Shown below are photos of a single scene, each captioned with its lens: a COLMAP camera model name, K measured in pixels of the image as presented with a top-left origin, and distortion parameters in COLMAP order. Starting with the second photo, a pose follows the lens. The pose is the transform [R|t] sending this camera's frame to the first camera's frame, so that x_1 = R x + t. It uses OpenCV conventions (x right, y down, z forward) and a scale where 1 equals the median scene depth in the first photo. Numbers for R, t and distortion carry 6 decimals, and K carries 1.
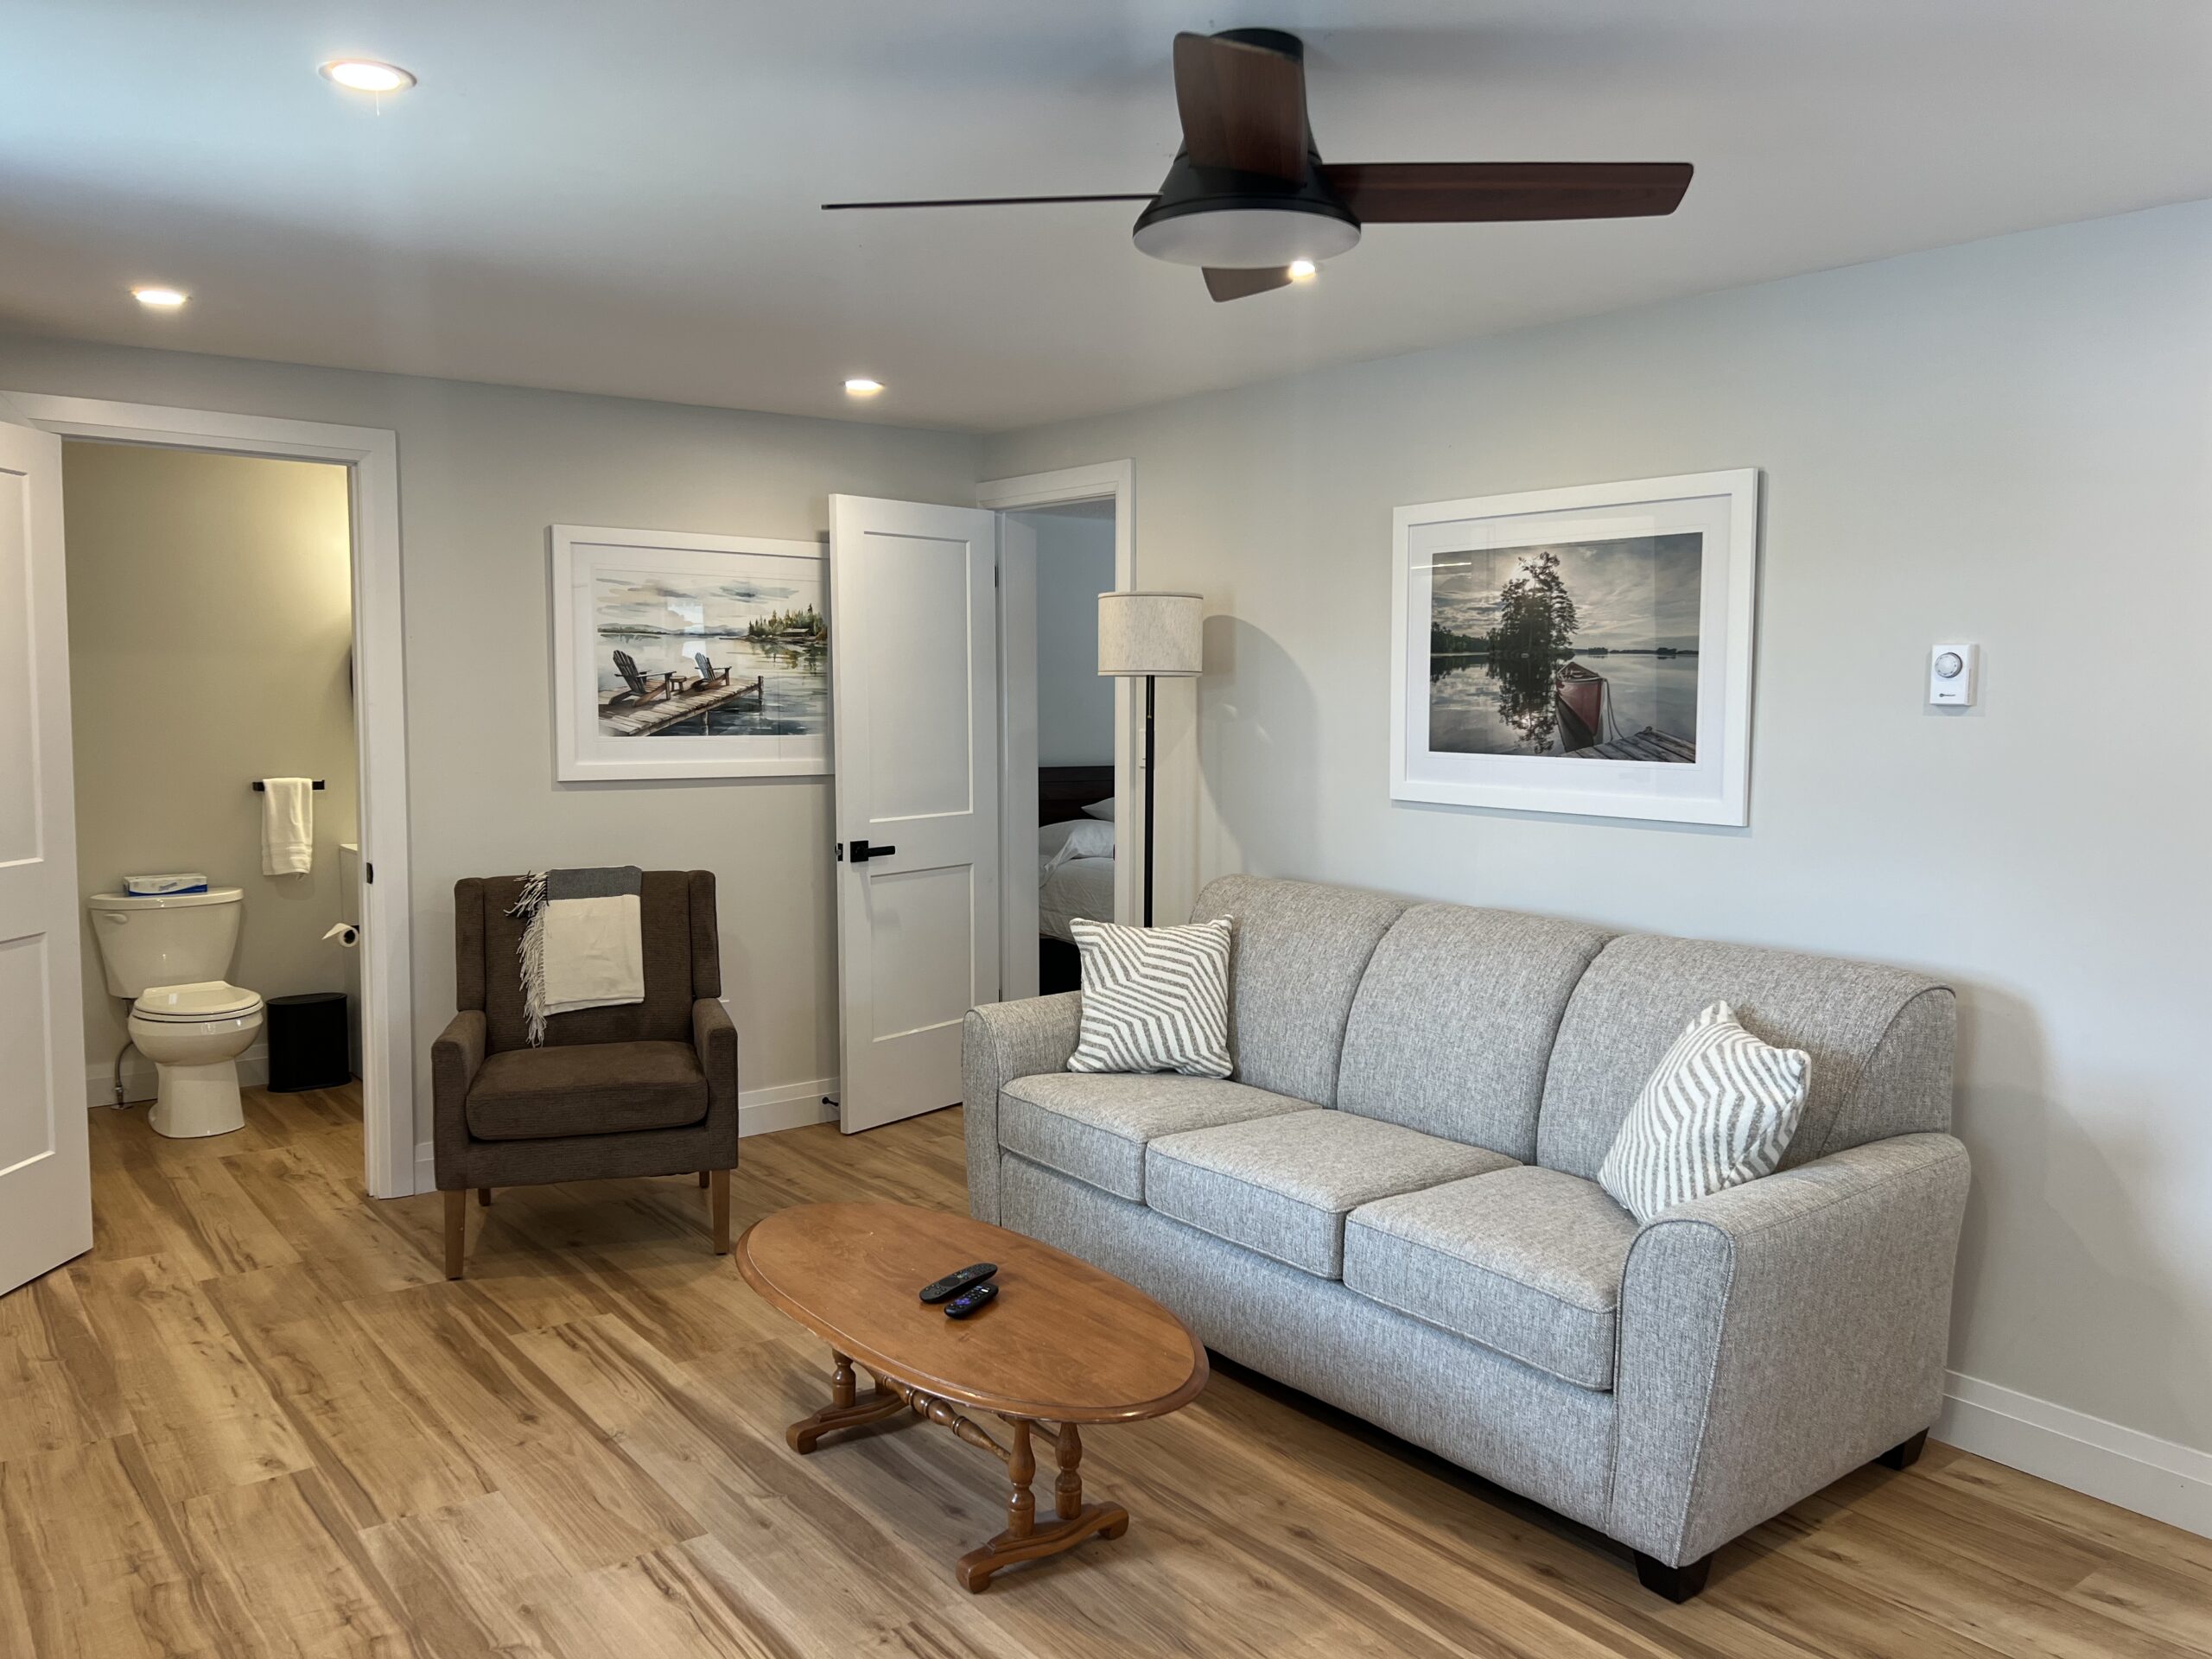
lens RADIAL K [[1665.8, 0, 1106.0], [0, 1665.8, 829.5], [0, 0, 1]] dist [0.064904, -0.064670]
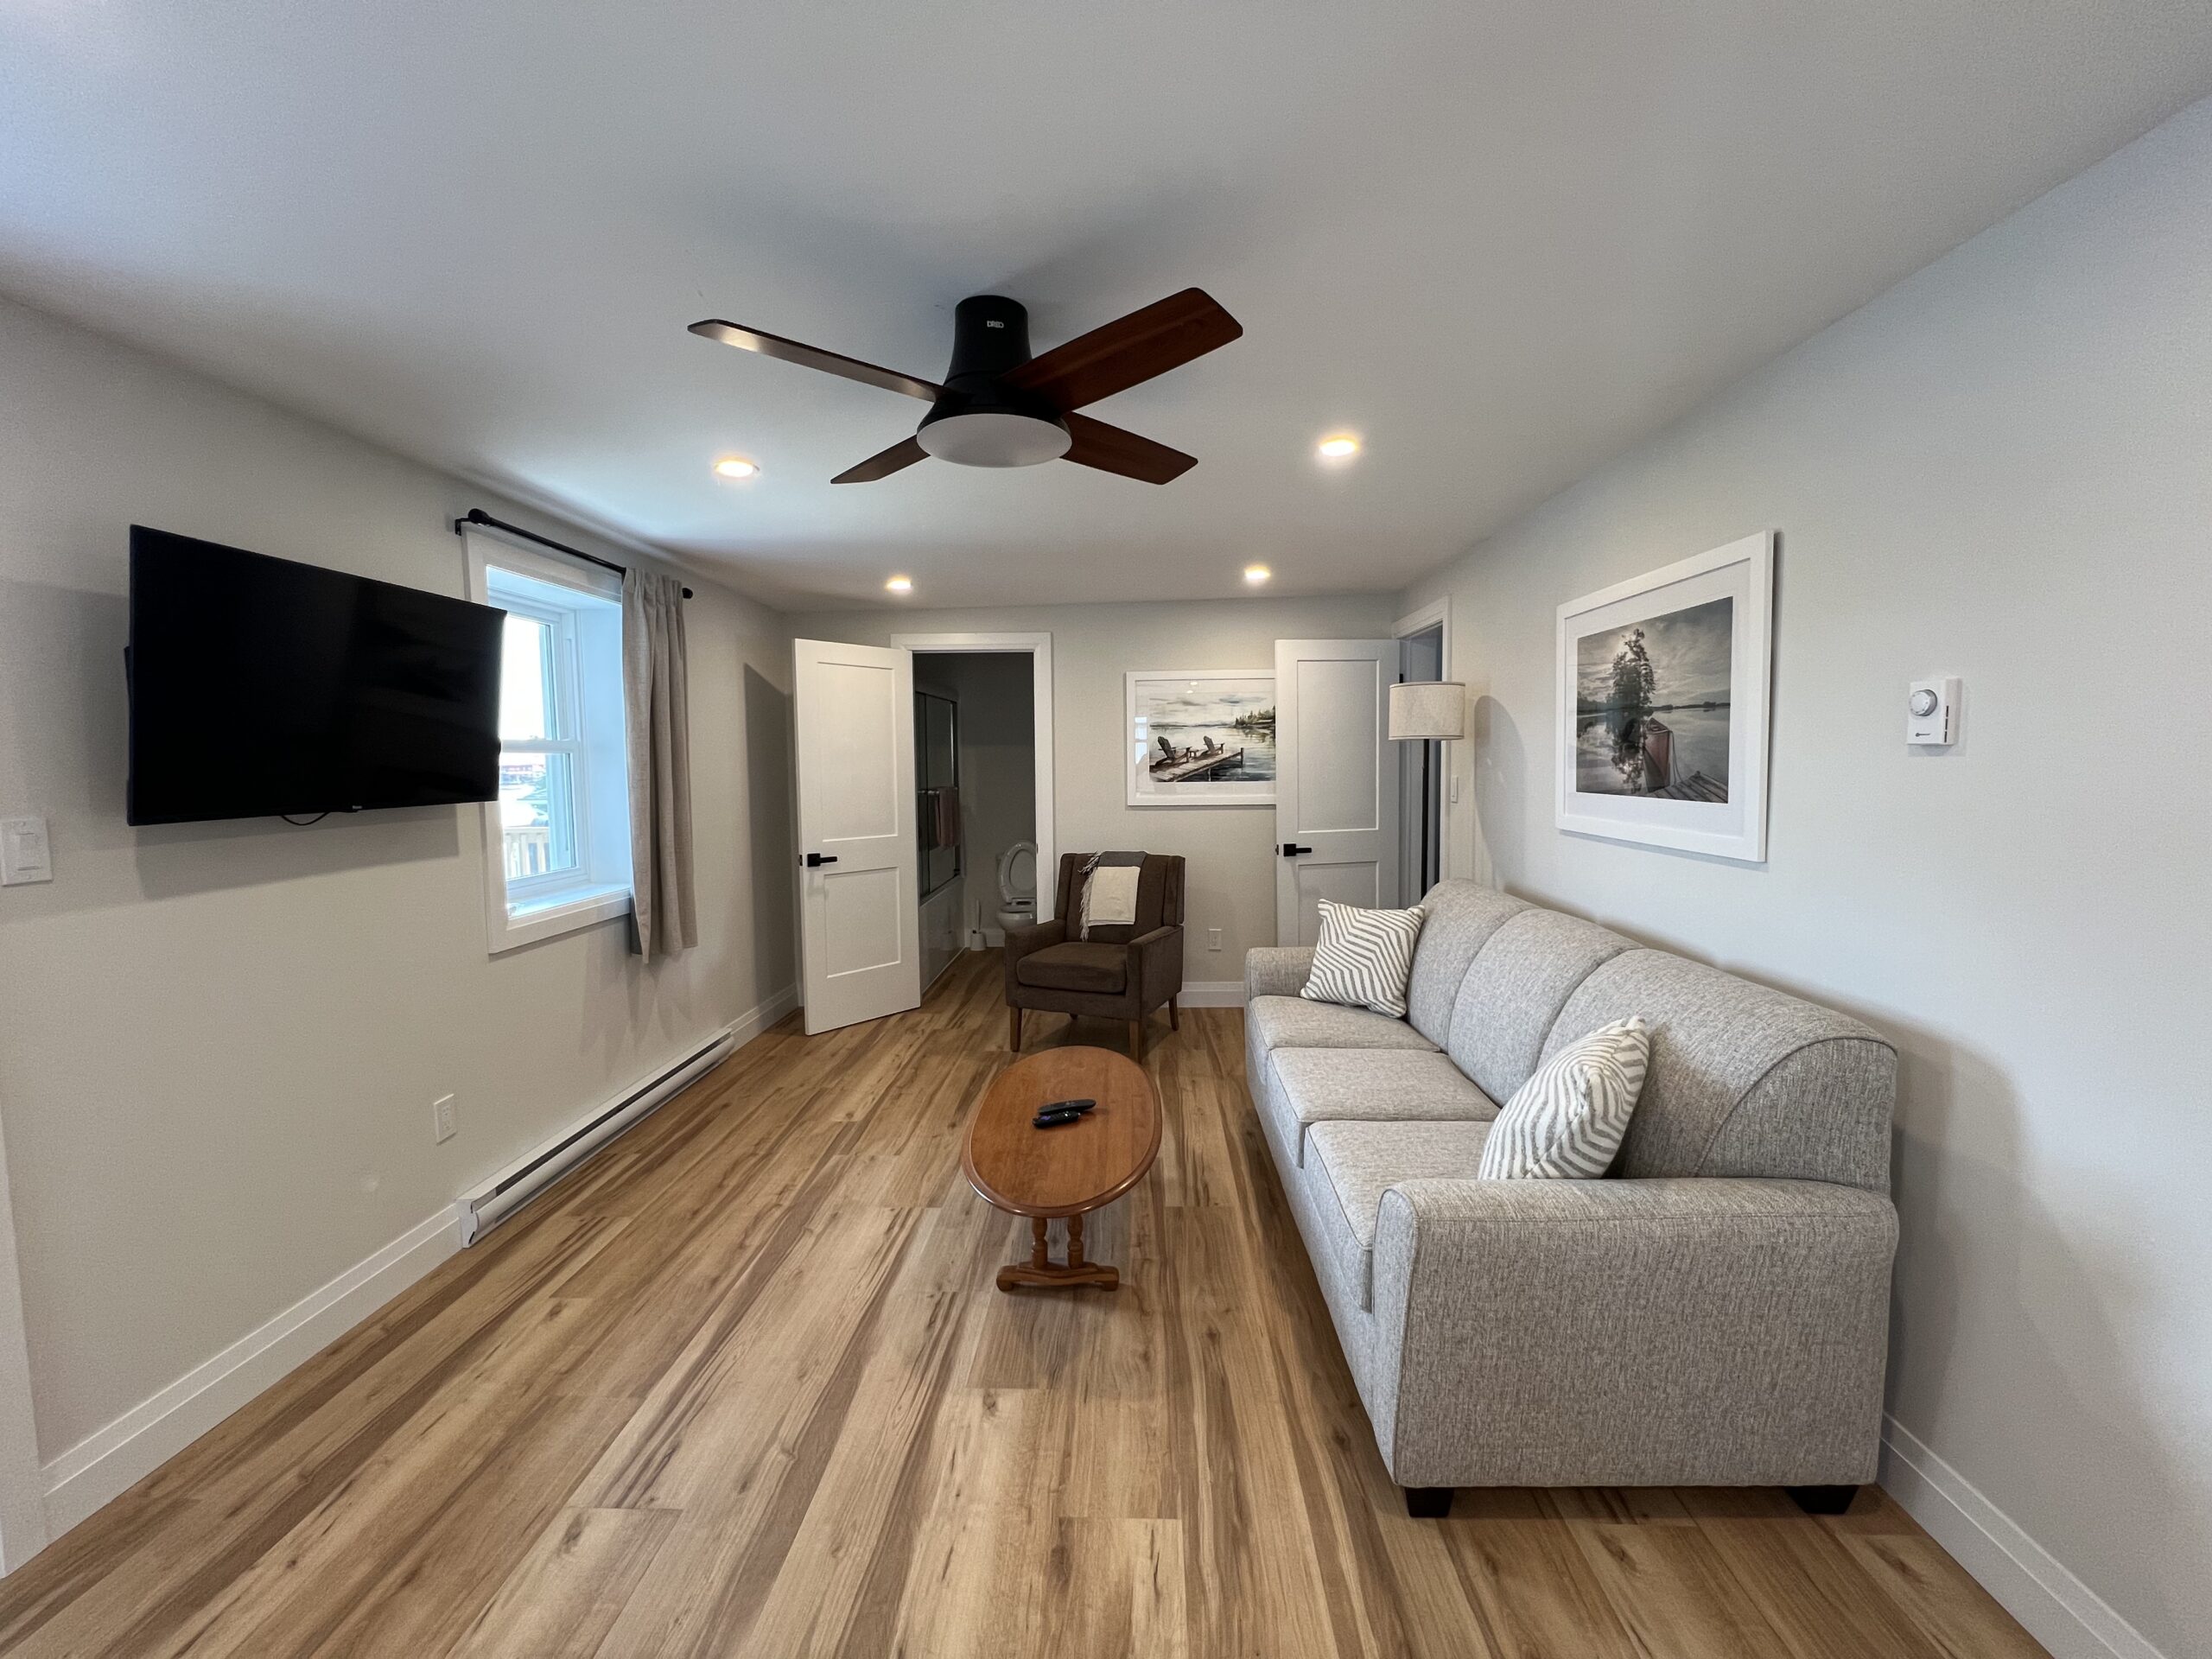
lens RADIAL K [[883.4, 0, 1106.0], [0, 883.4, 829.5], [0, 0, 1]] dist [0.003901, 0.000194]
pose [[0.771056, 0.033601, -0.635880, 0.384087], [-0.037263, 0.999276, 0.007619, -0.010648], [0.635676, 0.017820, 0.771750, 0.266260]]
